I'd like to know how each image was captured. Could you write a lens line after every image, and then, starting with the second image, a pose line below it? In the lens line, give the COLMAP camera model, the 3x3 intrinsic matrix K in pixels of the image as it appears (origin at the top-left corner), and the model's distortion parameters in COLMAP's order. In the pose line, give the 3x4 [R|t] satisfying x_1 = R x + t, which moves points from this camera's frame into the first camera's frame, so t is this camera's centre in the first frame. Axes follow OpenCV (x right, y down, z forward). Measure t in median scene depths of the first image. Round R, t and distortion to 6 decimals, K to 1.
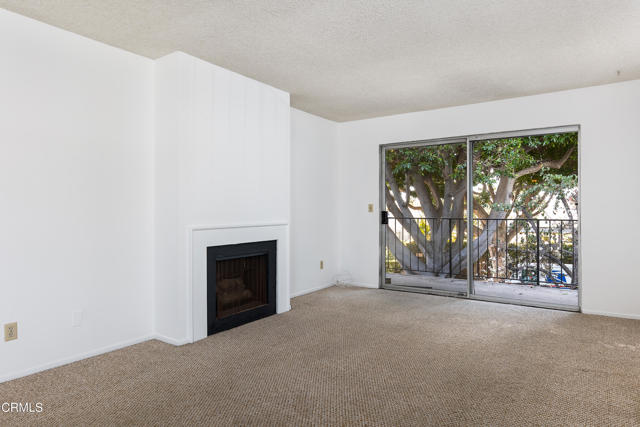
lens RADIAL K [[402.7, 0, 320.0], [0, 402.7, 213.5], [0, 0, 1]] dist [0.000740, -0.000313]
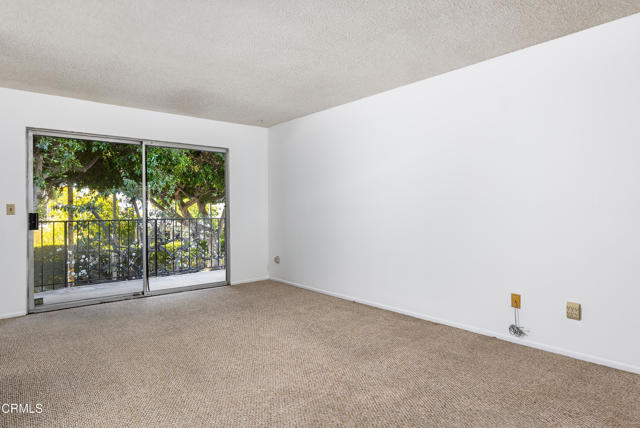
lens RADIAL K [[375.7, 0, 320.0], [0, 375.7, 214.0], [0, 0, 1]] dist [0.003678, 0.001700]
pose [[0.272260, -0.010811, 0.962163, -0.497906], [0.016148, 0.999847, 0.006665, -0.000815], [-0.962088, 0.013722, 0.272393, 0.340617]]
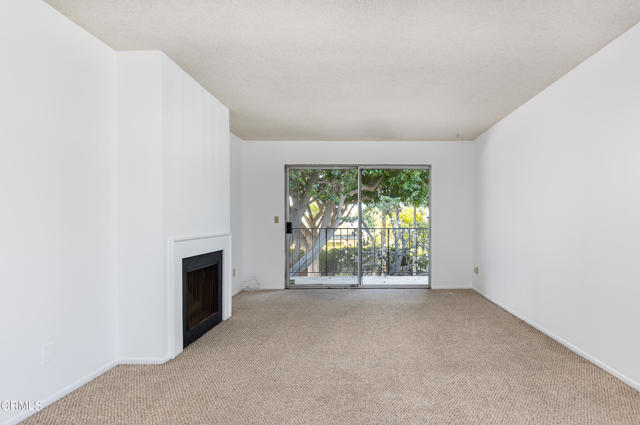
lens RADIAL K [[358.7, 0, 365.7], [0, 358.7, 232.6], [0, 0, 1]] dist [-0.005441, -0.000679]
pose [[0.819313, -0.016717, 0.573103, -0.321792], [0.005601, 0.999761, 0.021156, 0.003802], [-0.573319, -0.014123, 0.819210, 0.031396]]
